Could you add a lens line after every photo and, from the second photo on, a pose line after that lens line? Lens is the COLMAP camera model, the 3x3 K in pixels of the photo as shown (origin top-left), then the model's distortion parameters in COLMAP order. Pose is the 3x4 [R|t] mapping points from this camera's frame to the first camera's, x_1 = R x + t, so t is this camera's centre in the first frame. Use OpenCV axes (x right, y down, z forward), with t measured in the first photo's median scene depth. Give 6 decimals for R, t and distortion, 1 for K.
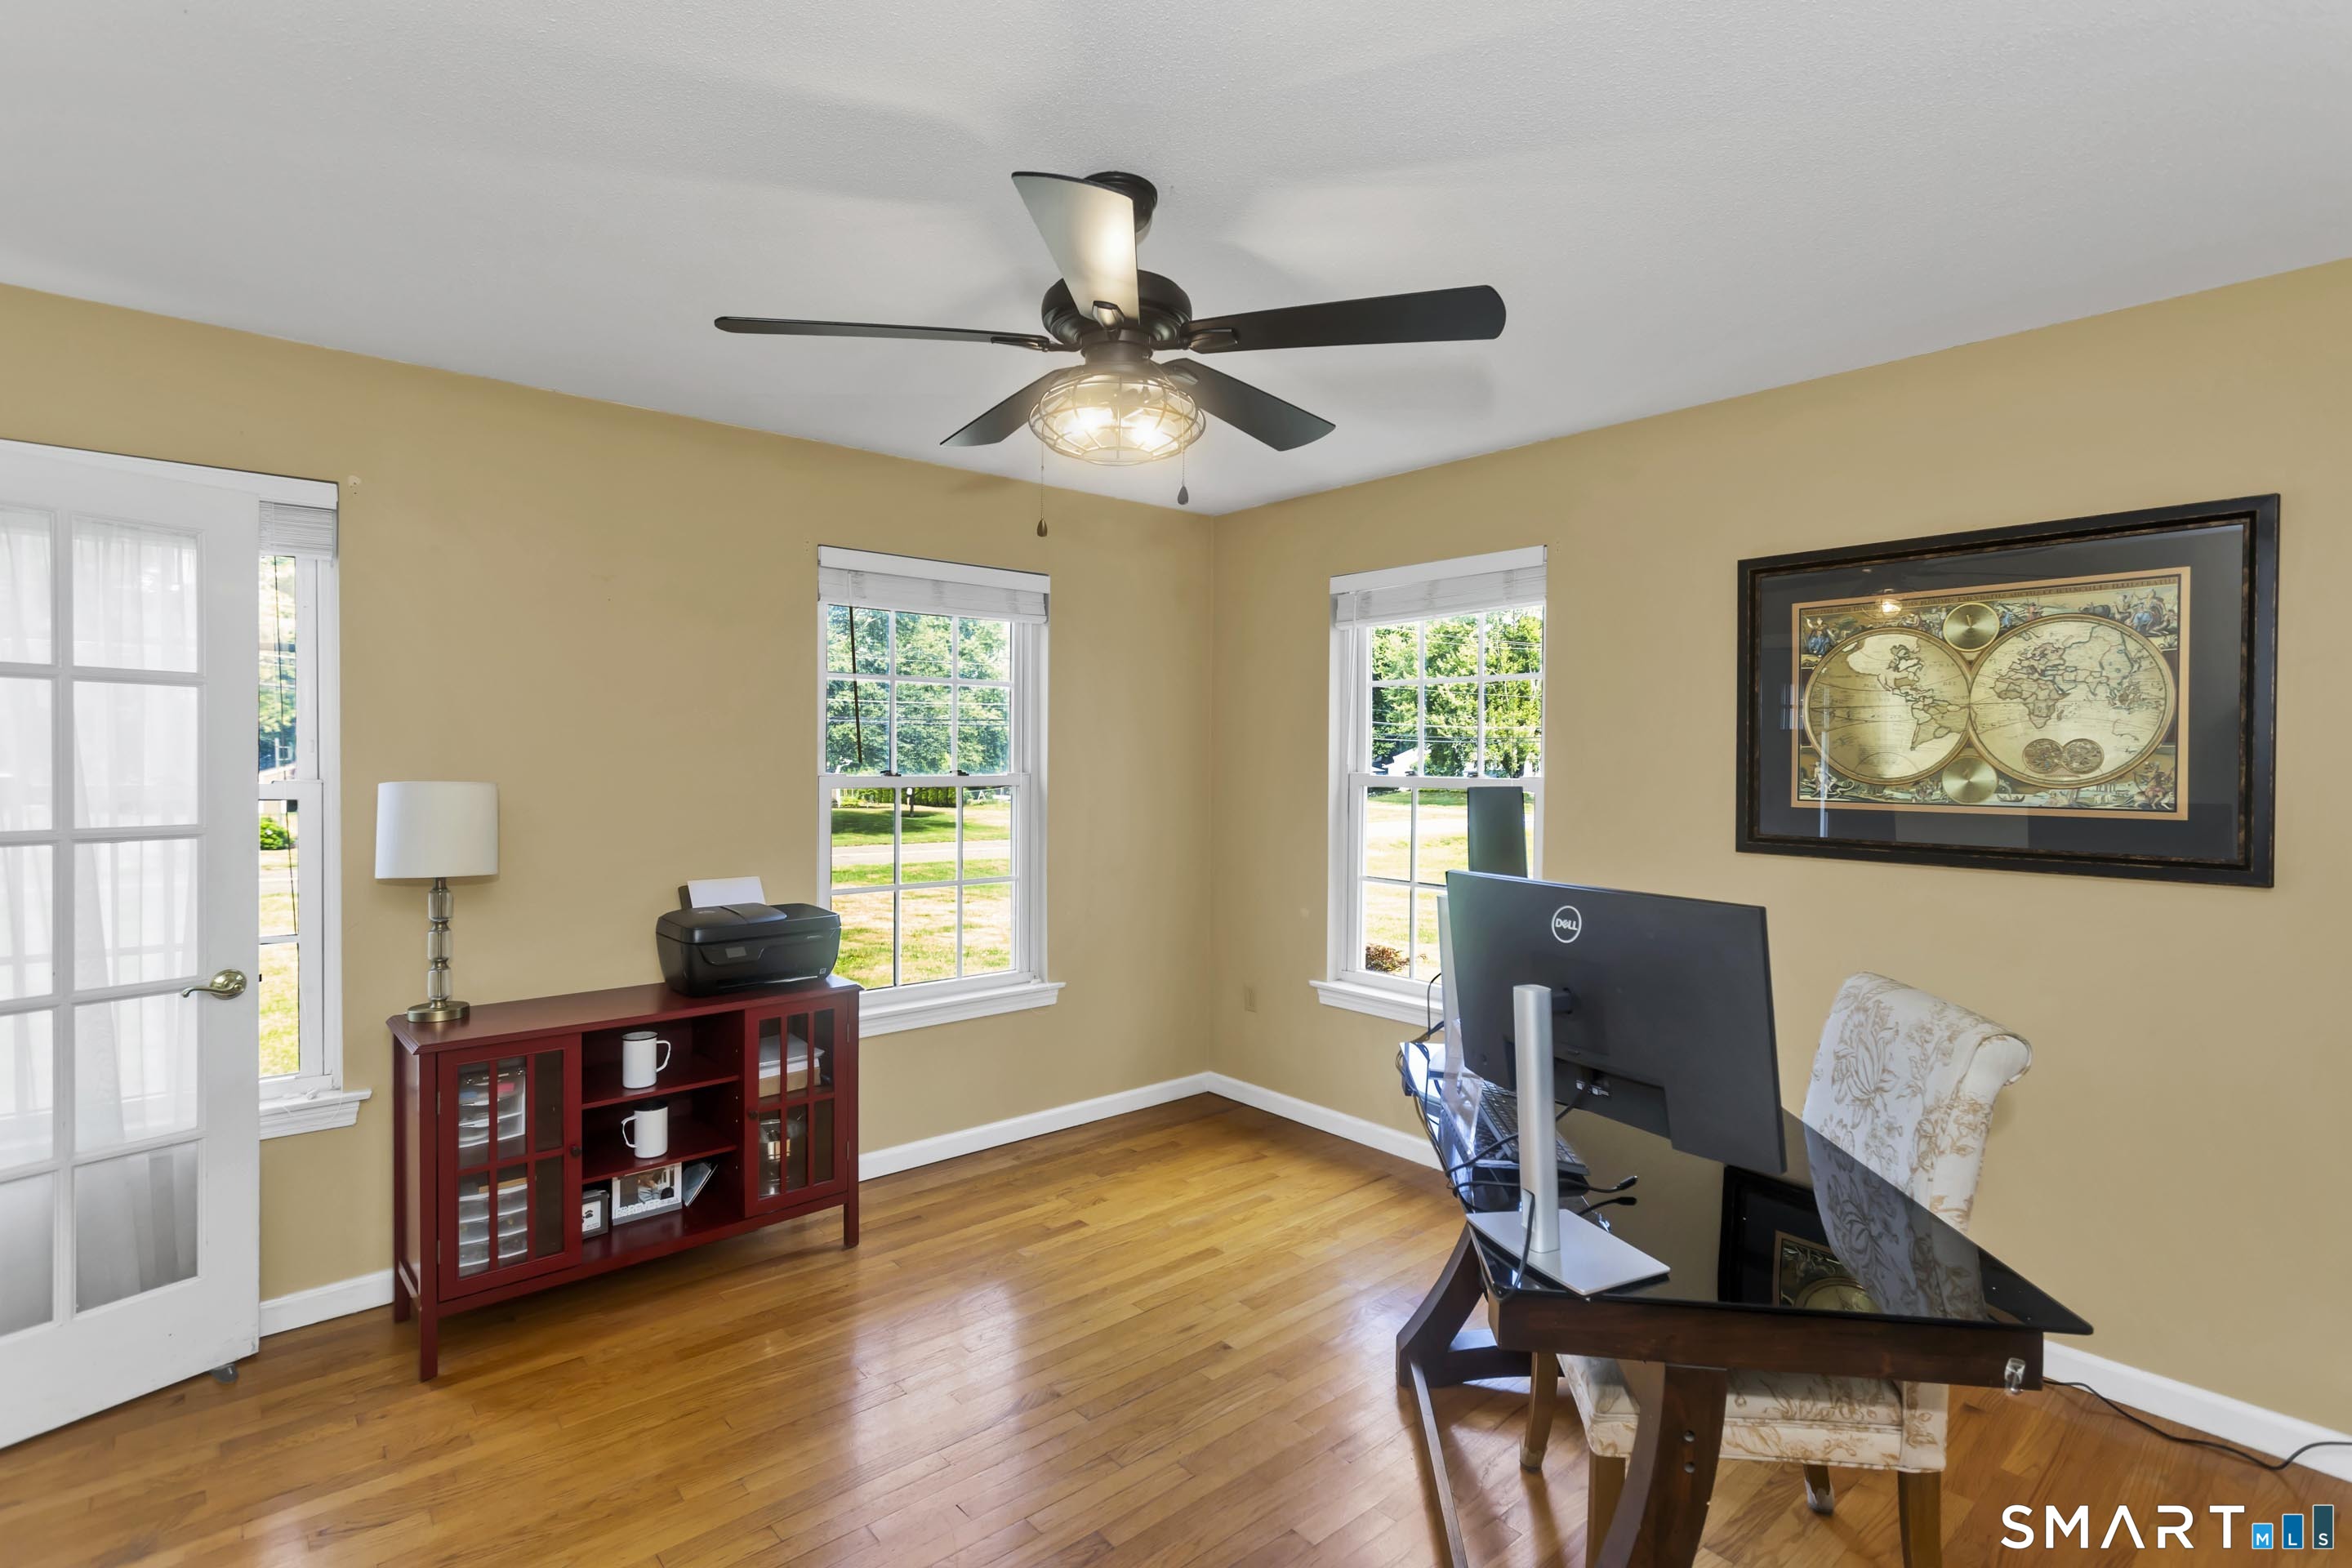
lens RADIAL K [[1134.7, 0, 1177.9], [0, 1134.7, 763.0], [0, 0, 1]] dist [0.000007, 0.000408]
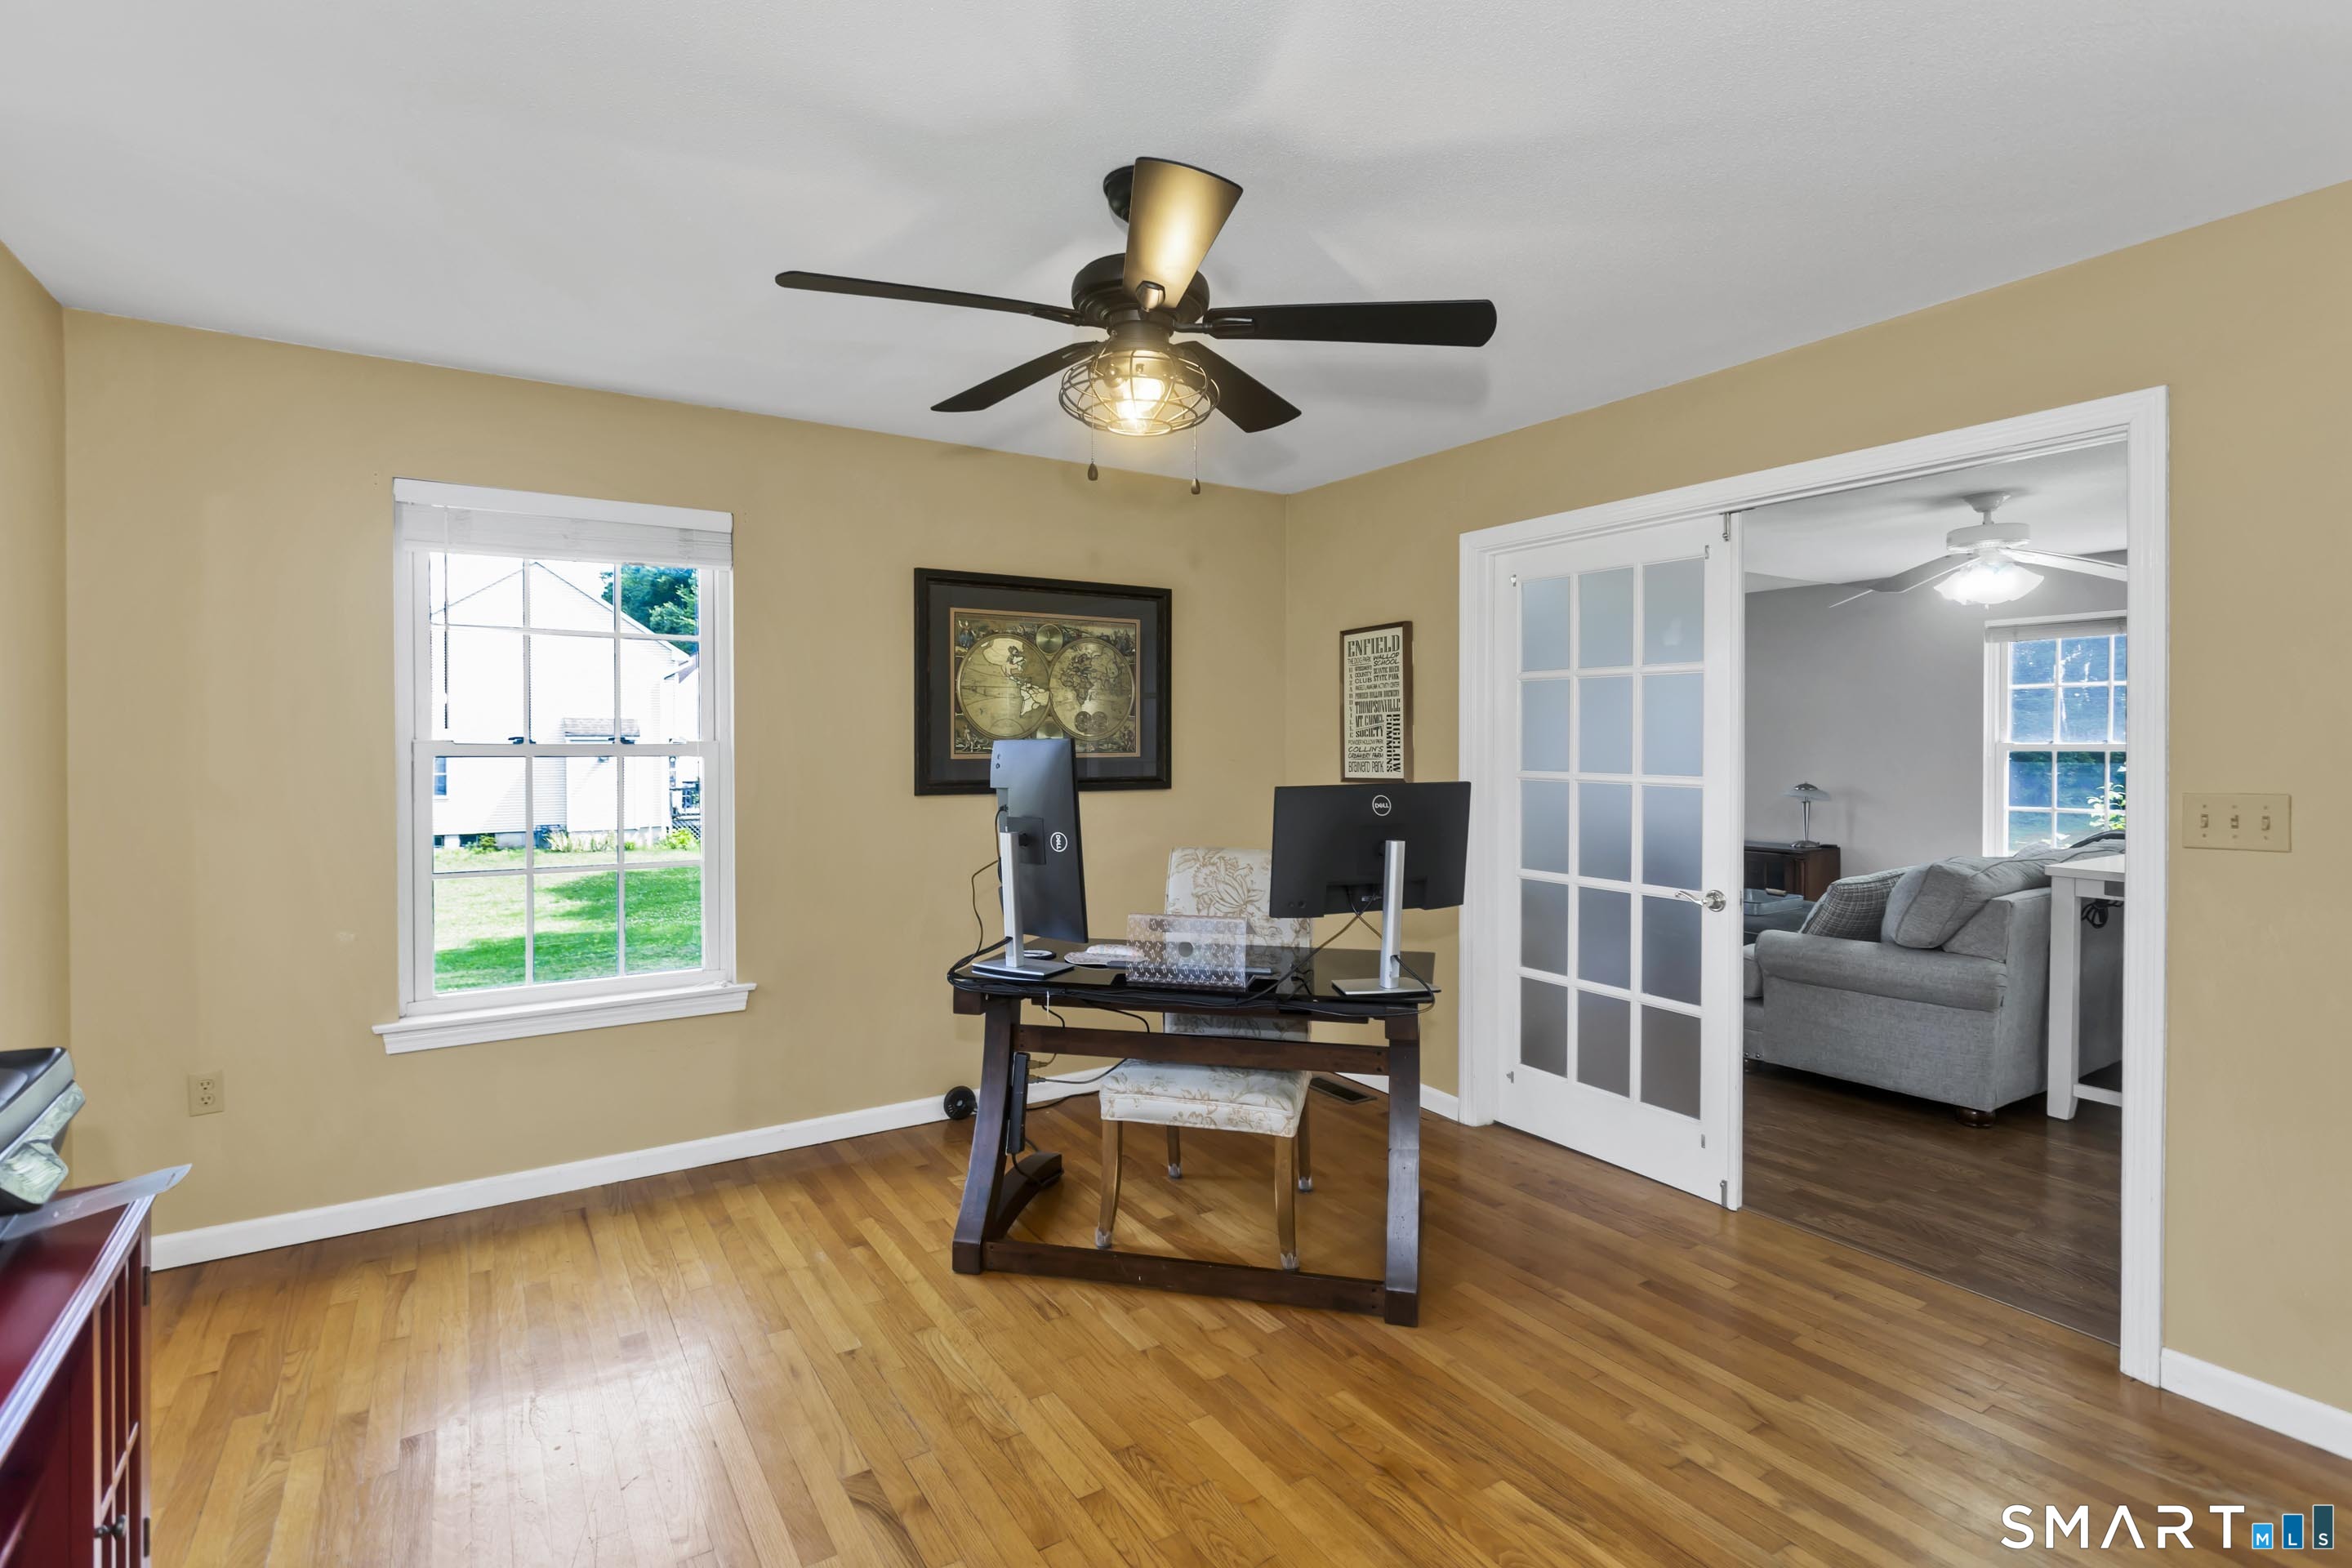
lens RADIAL K [[1113.6, 0, 1192.7], [0, 1113.6, 751.7], [0, 0, 1]] dist [0.001184, 0.000338]
pose [[0.127631, -0.012438, 0.991744, -0.778156], [0.008635, 0.999897, 0.011429, 0.018928], [-0.991784, 0.007105, 0.127725, 0.581590]]
